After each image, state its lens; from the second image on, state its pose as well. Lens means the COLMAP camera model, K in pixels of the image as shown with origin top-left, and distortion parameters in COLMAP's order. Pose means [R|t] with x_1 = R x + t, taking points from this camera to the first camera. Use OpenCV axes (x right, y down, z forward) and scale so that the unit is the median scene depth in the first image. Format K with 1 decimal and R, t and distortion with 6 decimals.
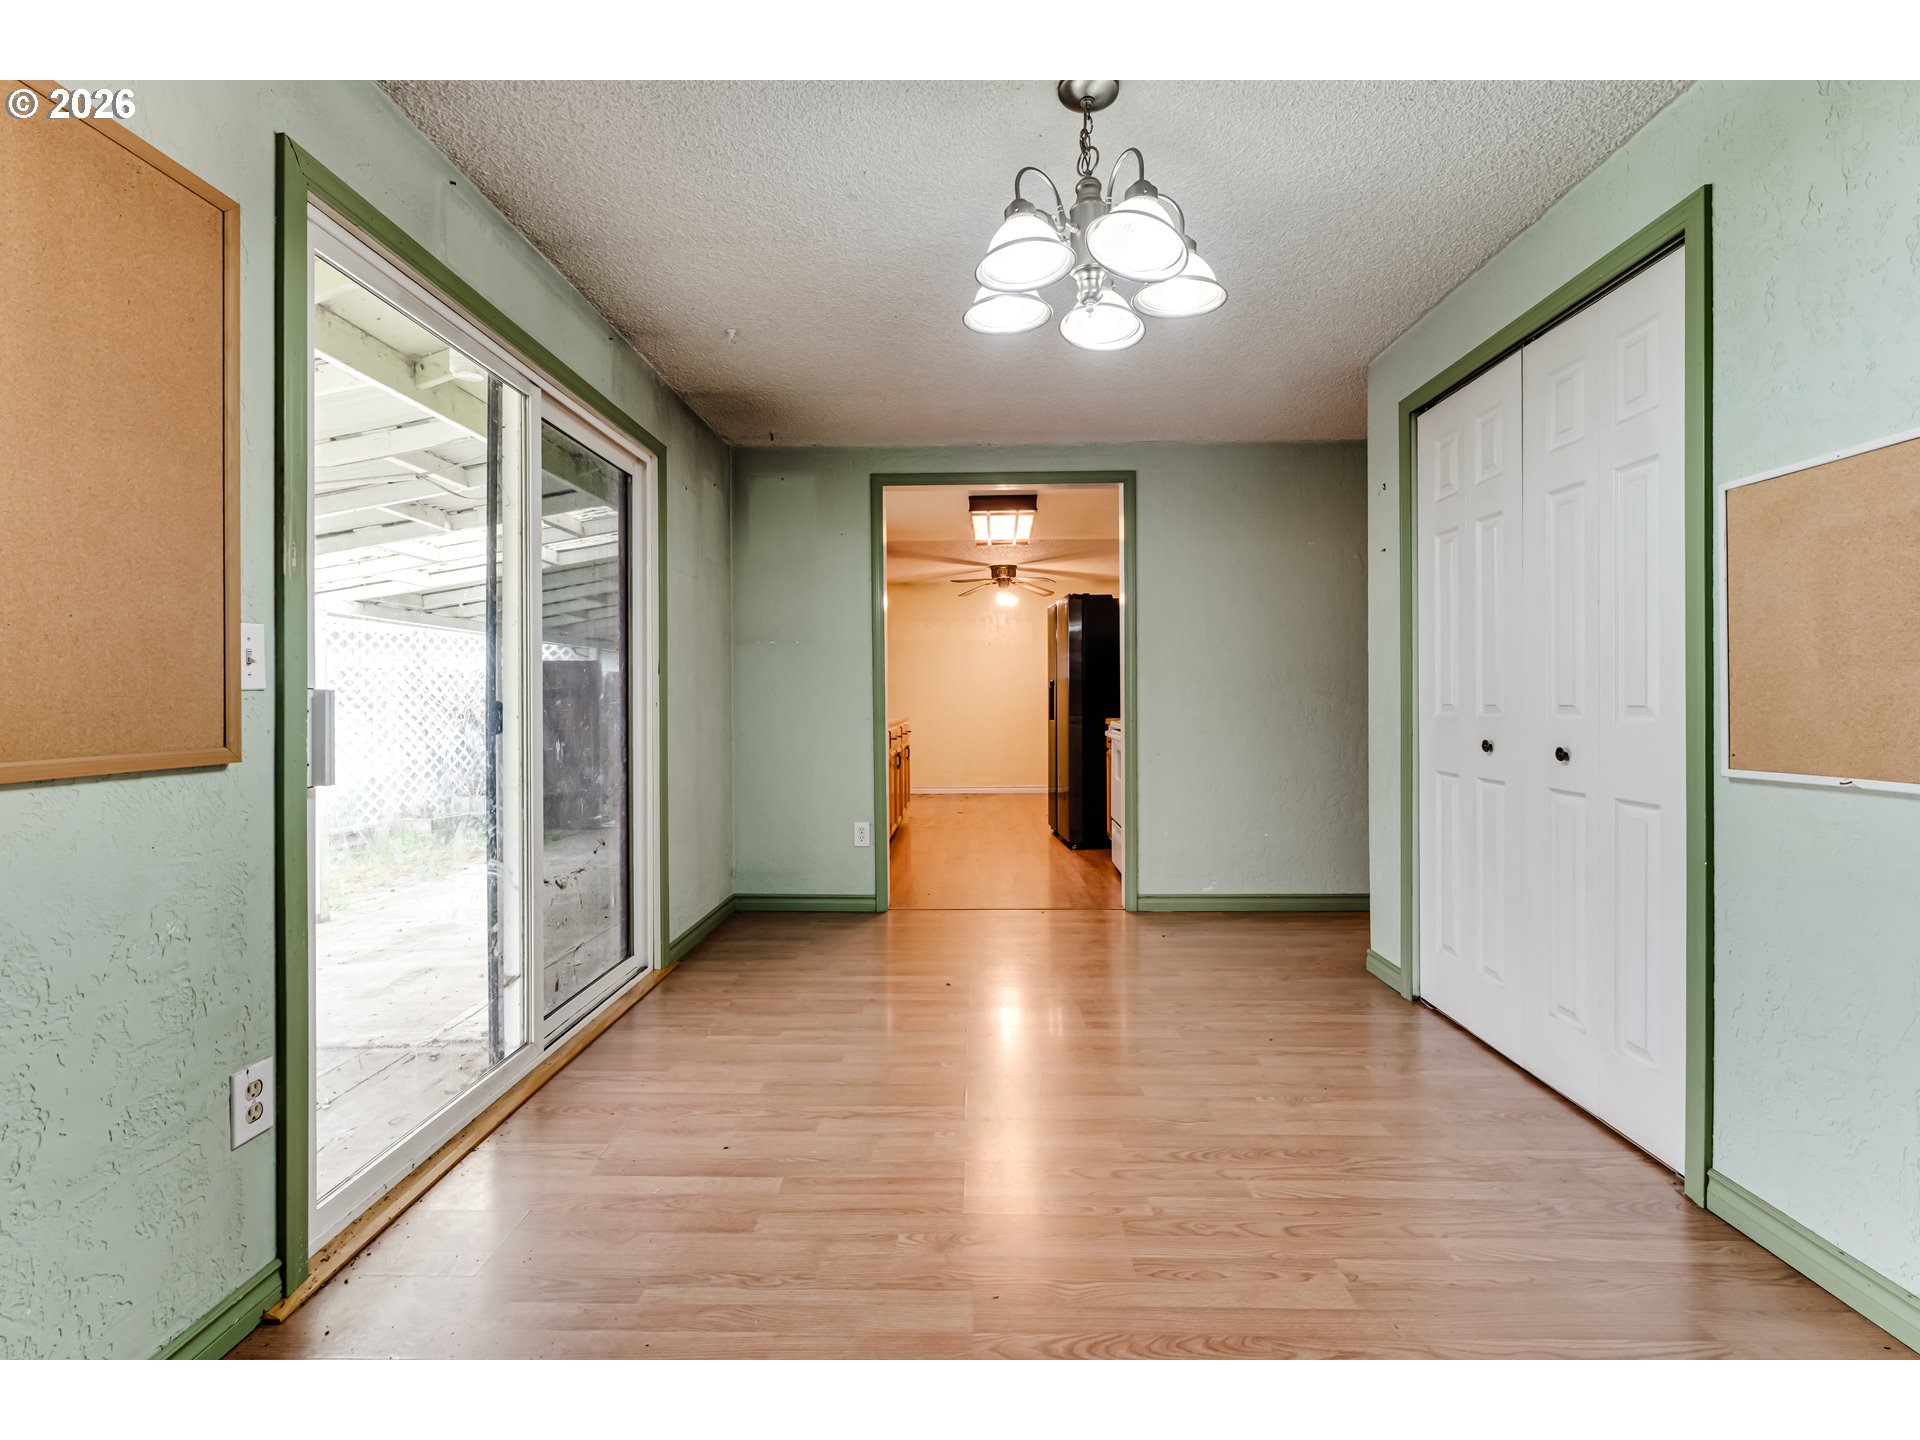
lens RADIAL K [[872.4, 0, 957.8], [0, 872.4, 713.5], [0, 0, 1]] dist [-0.004617, 0.000739]
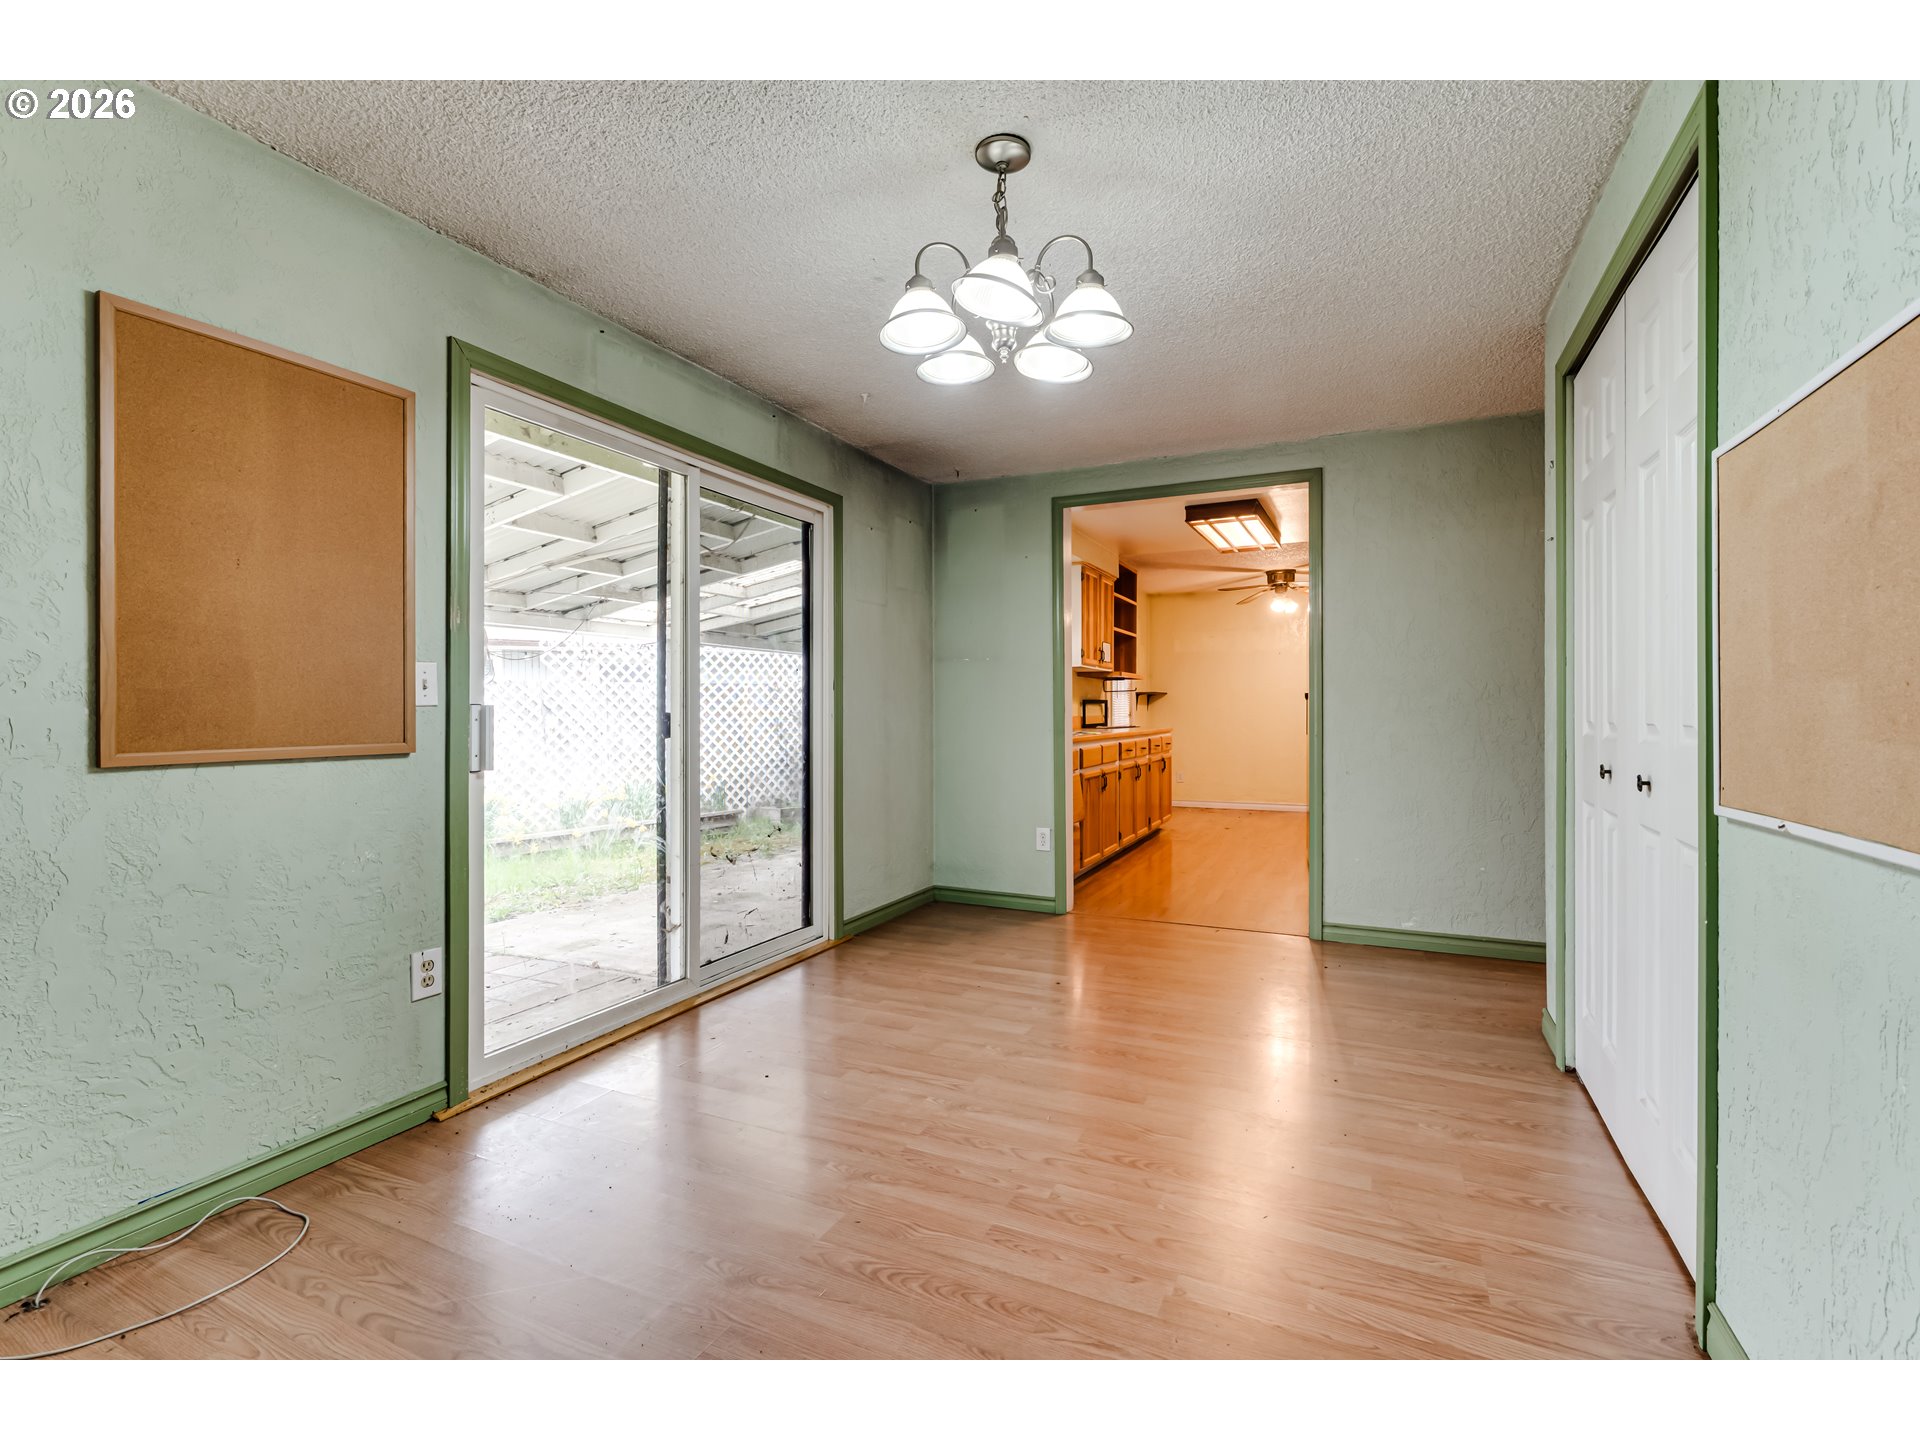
lens RADIAL K [[872.3, 0, 962.0], [0, 872.3, 726.8], [0, 0, 1]] dist [-0.003841, 0.000597]
pose [[0.913165, 0.011334, -0.407432, 0.328724], [-0.010085, 0.999936, 0.005212, -0.003550], [0.407465, -0.000651, 0.913221, -0.009572]]
